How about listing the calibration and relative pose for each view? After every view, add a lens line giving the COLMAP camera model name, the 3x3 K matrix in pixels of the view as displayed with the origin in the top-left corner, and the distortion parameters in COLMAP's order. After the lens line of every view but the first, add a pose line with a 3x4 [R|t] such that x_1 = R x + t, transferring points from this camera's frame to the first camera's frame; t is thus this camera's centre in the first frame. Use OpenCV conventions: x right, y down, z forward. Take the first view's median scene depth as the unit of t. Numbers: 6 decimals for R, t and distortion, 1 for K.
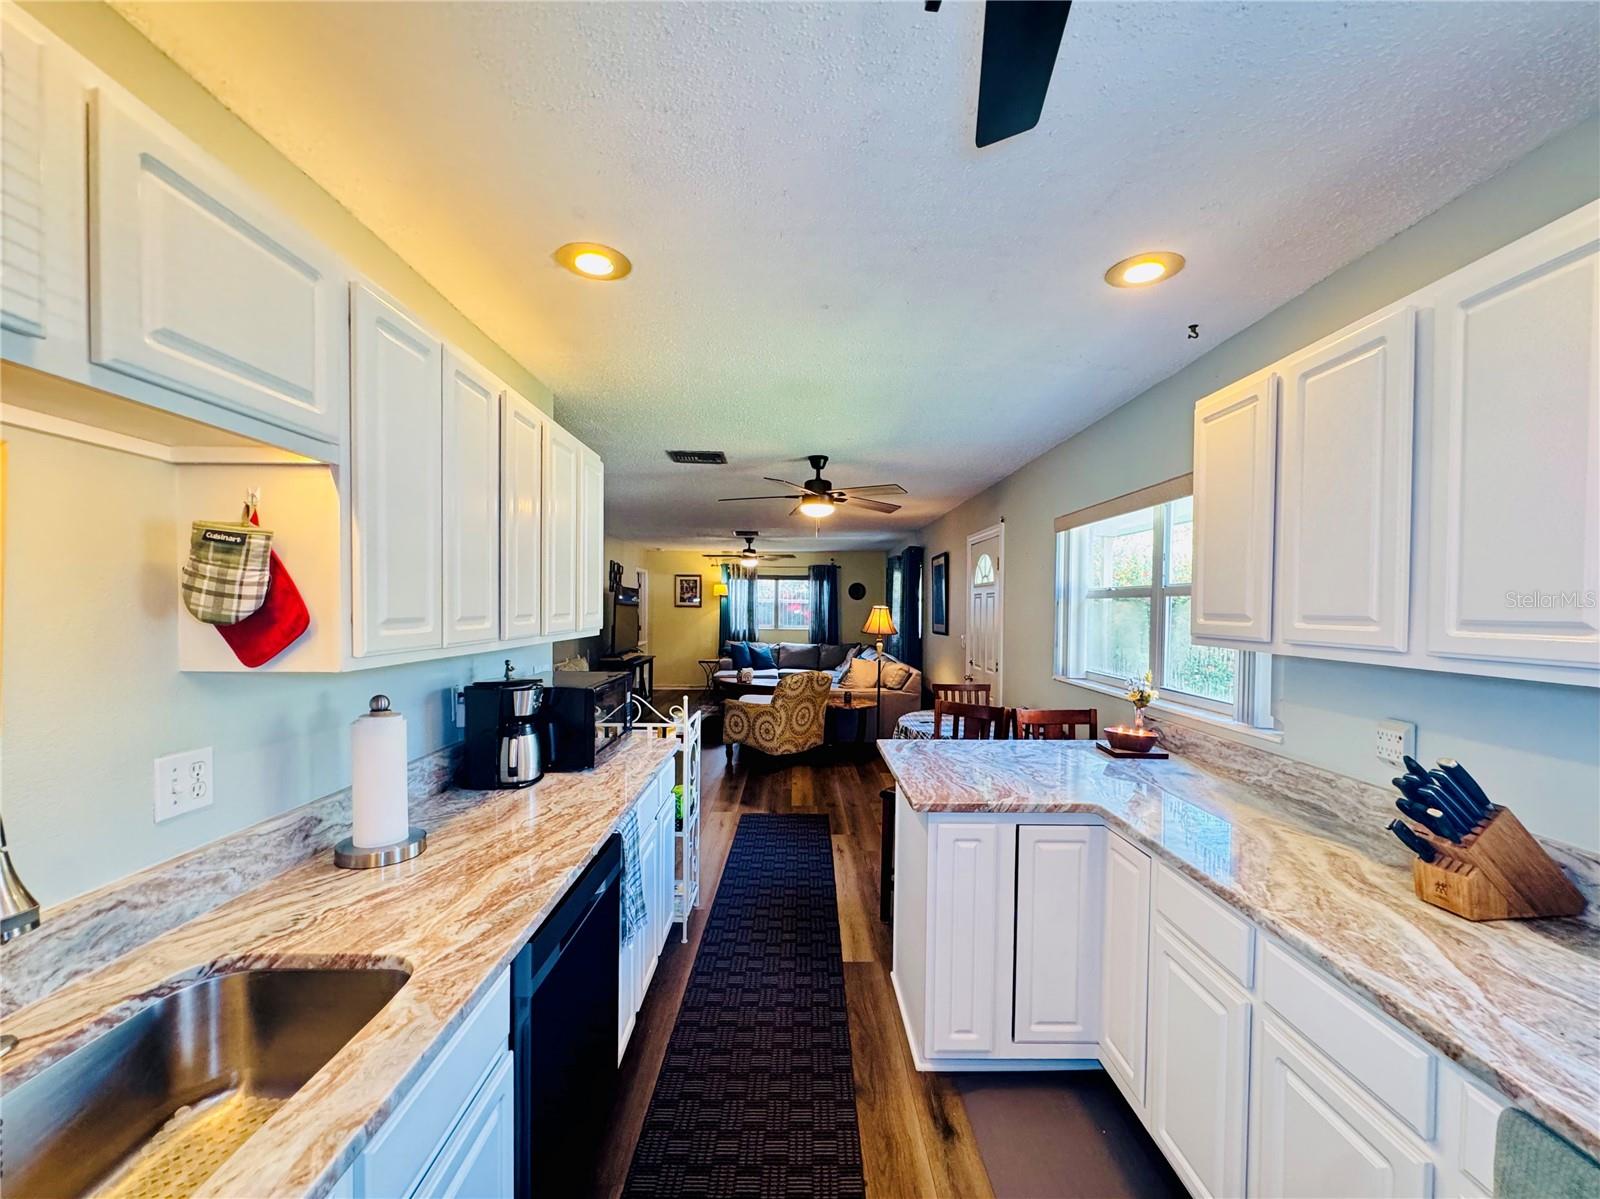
lens RADIAL K [[646.1, 0, 812.2], [0, 646.1, 607.0], [0, 0, 1]] dist [-0.003464, 0.000765]
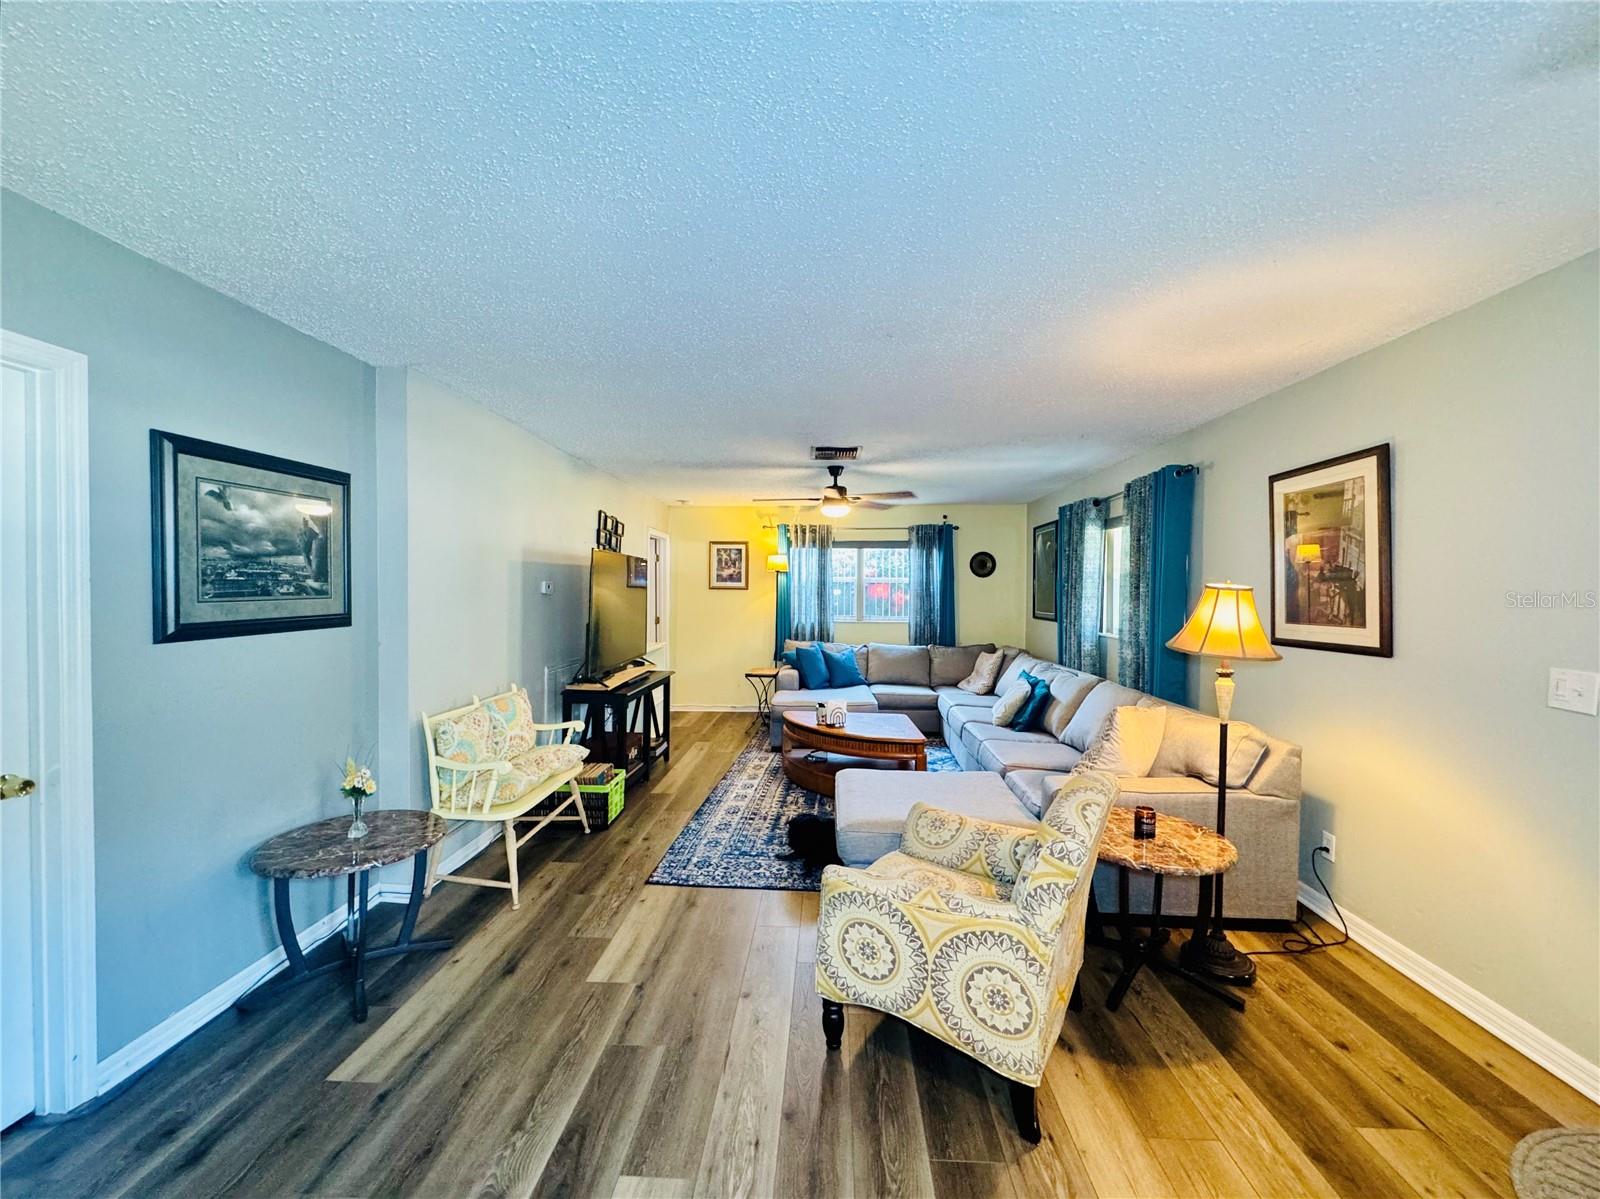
lens RADIAL K [[646.1, 0, 793.3], [0, 646.1, 603.2], [0, 0, 1]] dist [-0.003464, 0.000765]
pose [[0.996041, 0.000846, -0.088893, -0.365490], [0.000803, 0.999828, 0.018513, 0.012741], [0.088893, -0.018511, 0.995869, 1.875623]]
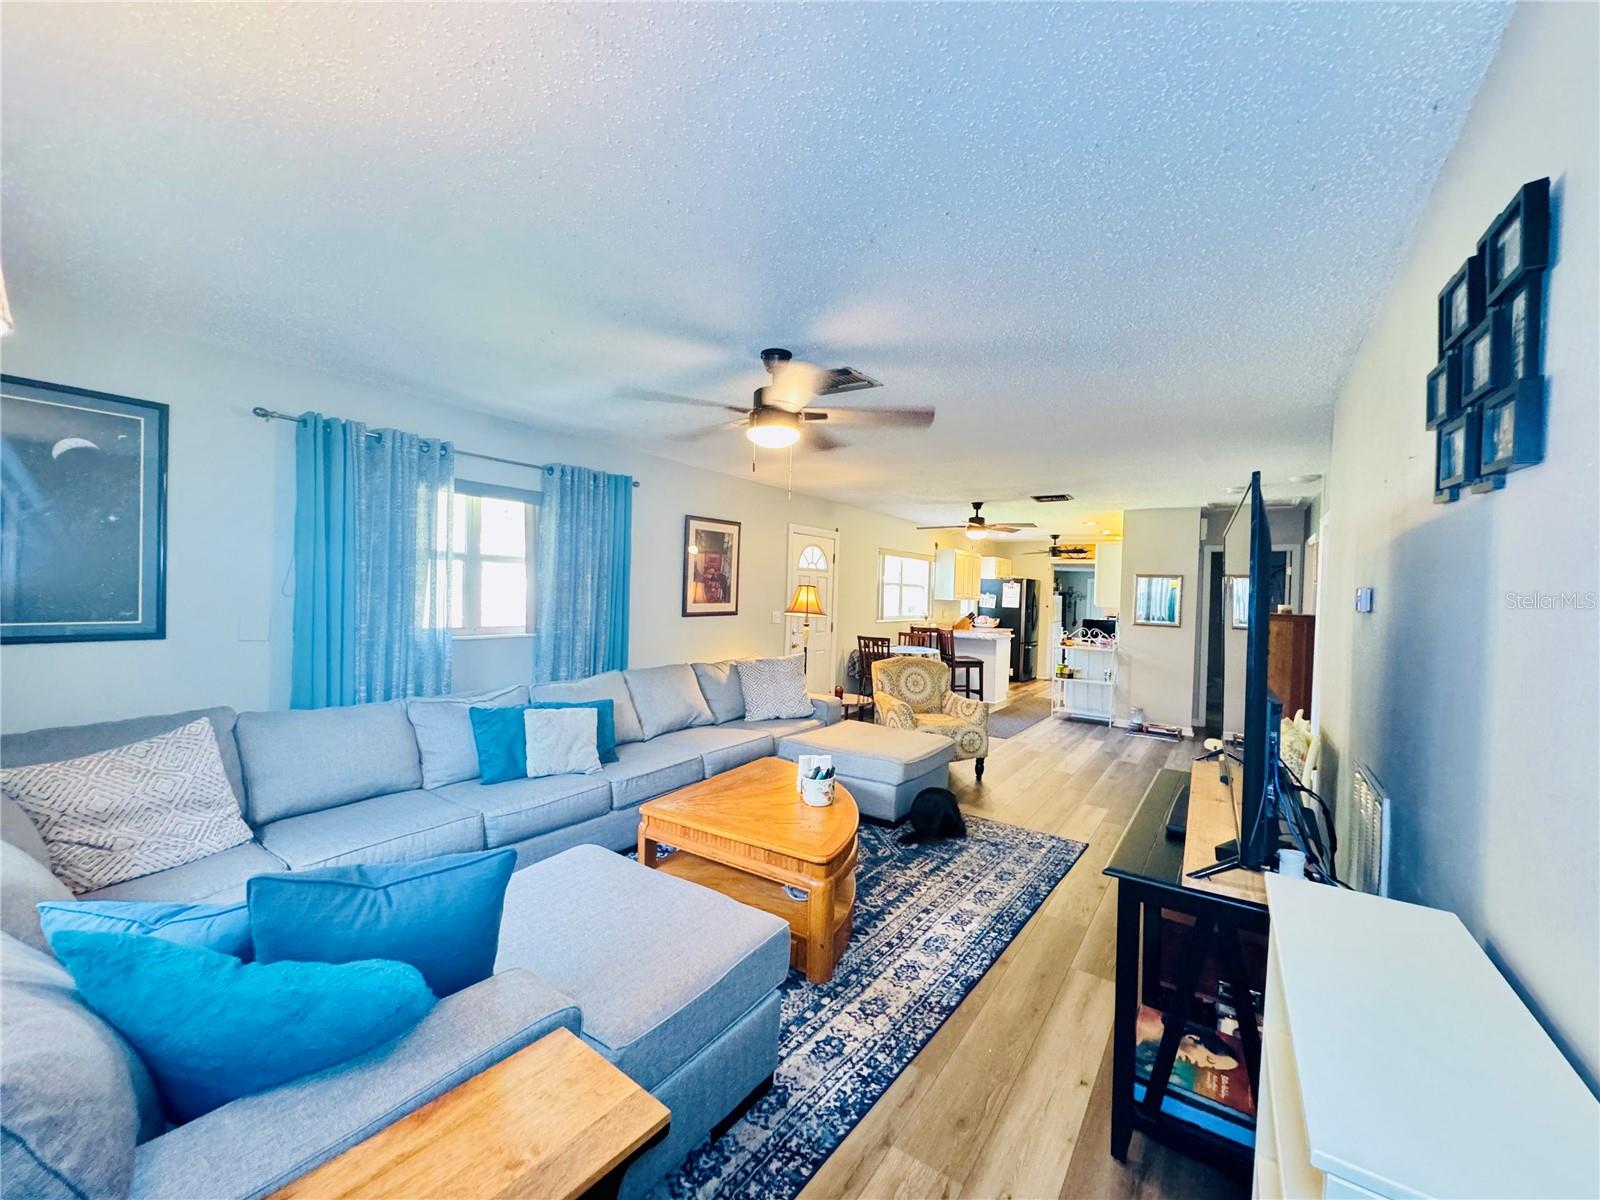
lens RADIAL K [[646.1, 0, 789.4], [0, 646.1, 600.9], [0, 0, 1]] dist [-0.003464, 0.000765]
pose [[-0.802068, -0.043682, 0.595633, -1.267900], [-0.037391, 0.999038, 0.022917, 0.004347], [-0.596061, -0.003891, -0.802930, 5.484385]]
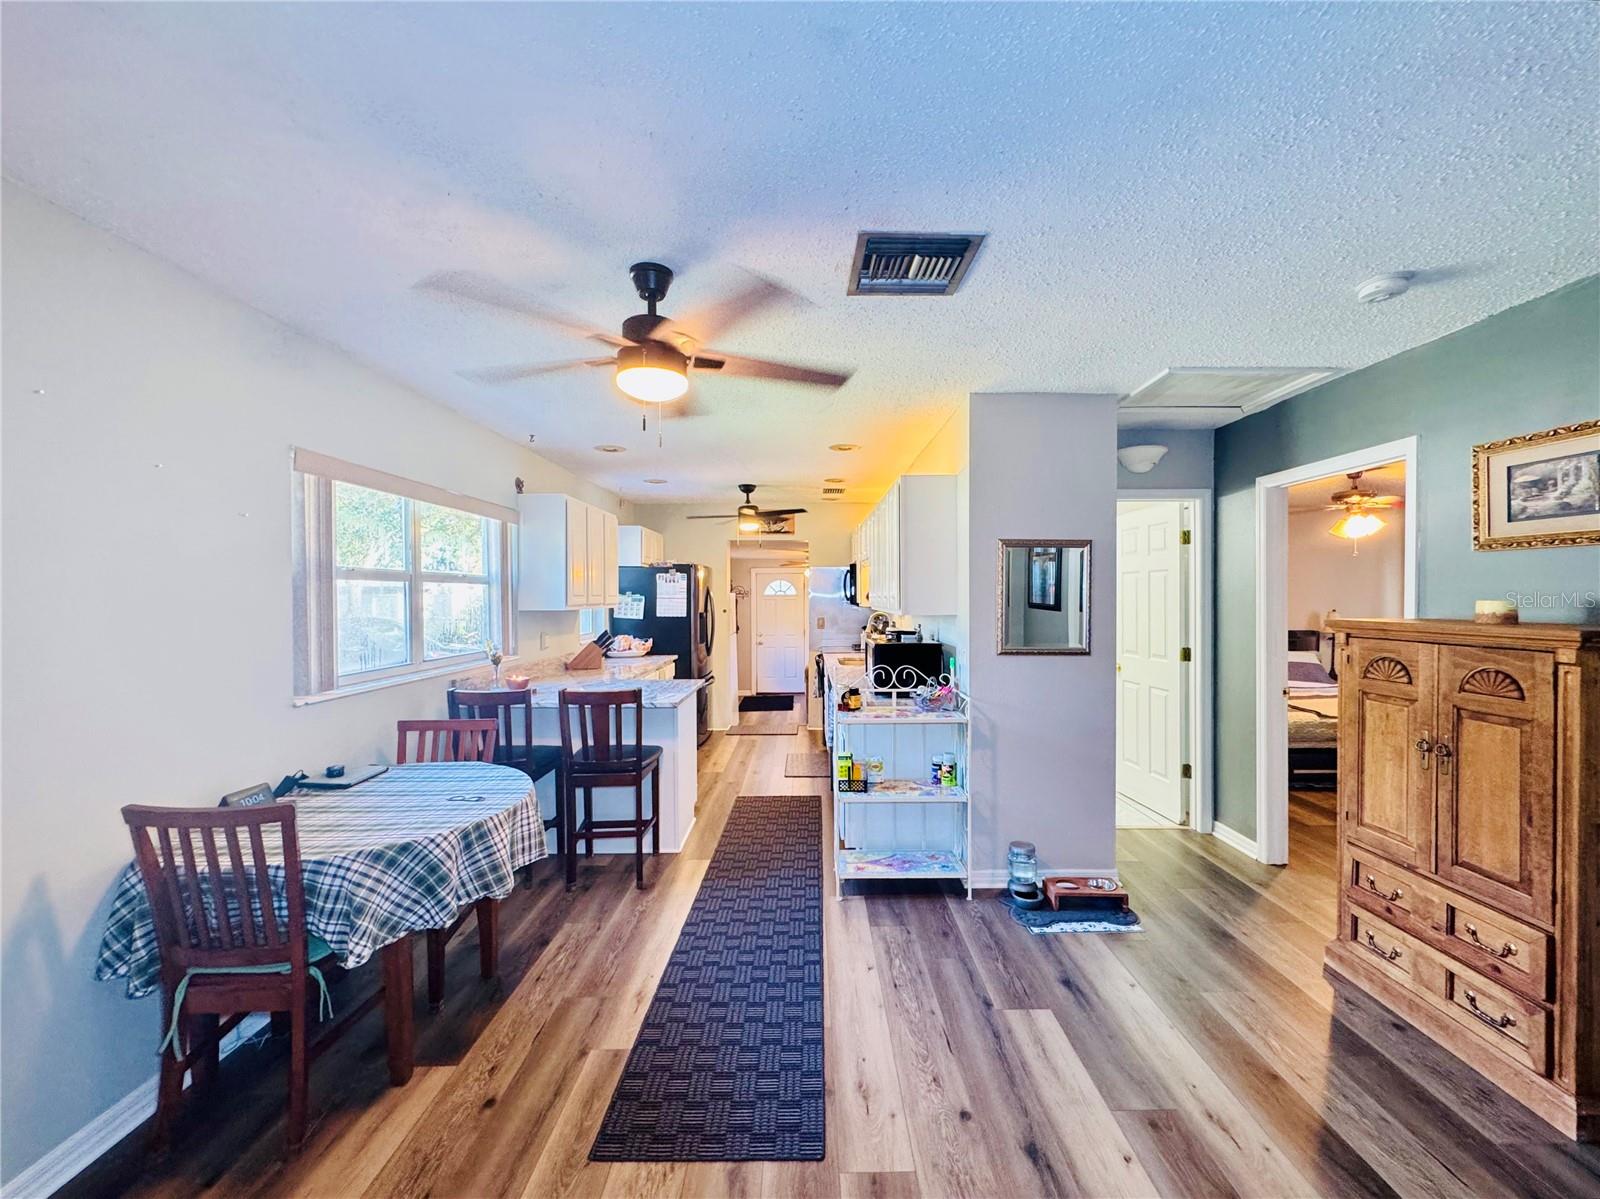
lens RADIAL K [[646.1, 0, 812.7], [0, 646.1, 601.5], [0, 0, 1]] dist [-0.003464, 0.000765]
pose [[-0.999901, -0.005182, 0.013047, -0.232389], [-0.005052, 0.999938, 0.009964, 0.006985], [-0.013098, 0.009897, -0.999865, 3.032393]]
